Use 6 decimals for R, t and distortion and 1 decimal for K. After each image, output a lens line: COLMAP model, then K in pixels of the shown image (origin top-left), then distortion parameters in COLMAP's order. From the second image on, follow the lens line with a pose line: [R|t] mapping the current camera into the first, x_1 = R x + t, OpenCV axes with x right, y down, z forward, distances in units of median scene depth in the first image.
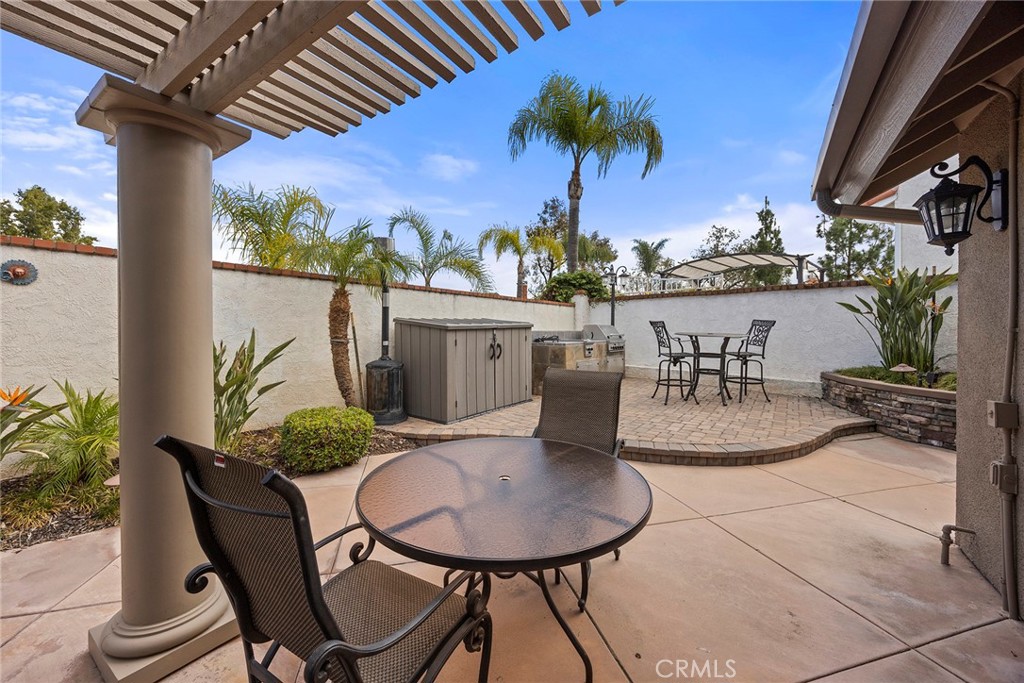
lens RADIAL K [[394.3, 0, 517.8], [0, 394.3, 340.4], [0, 0, 1]] dist [-0.008057, 0.000451]
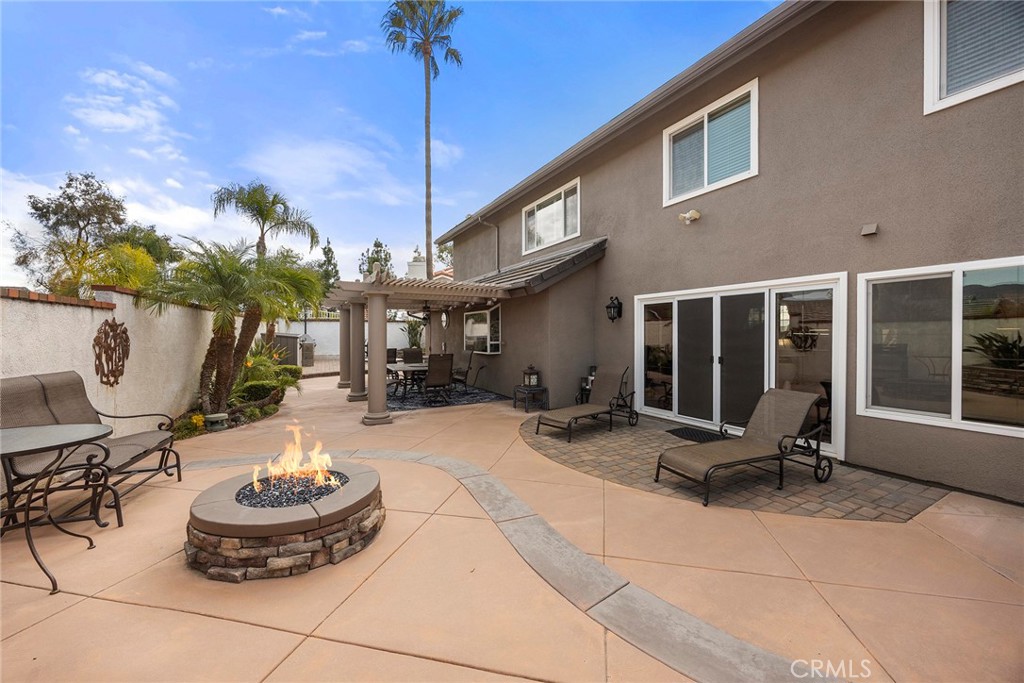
lens RADIAL K [[394.3, 0, 514.3], [0, 394.3, 340.3], [0, 0, 1]] dist [-0.008057, 0.000451]
pose [[0.481316, -0.009849, 0.876492, -0.274109], [0.015885, 0.999871, 0.002512, 0.002044], [-0.876403, 0.012713, 0.481410, -0.242167]]
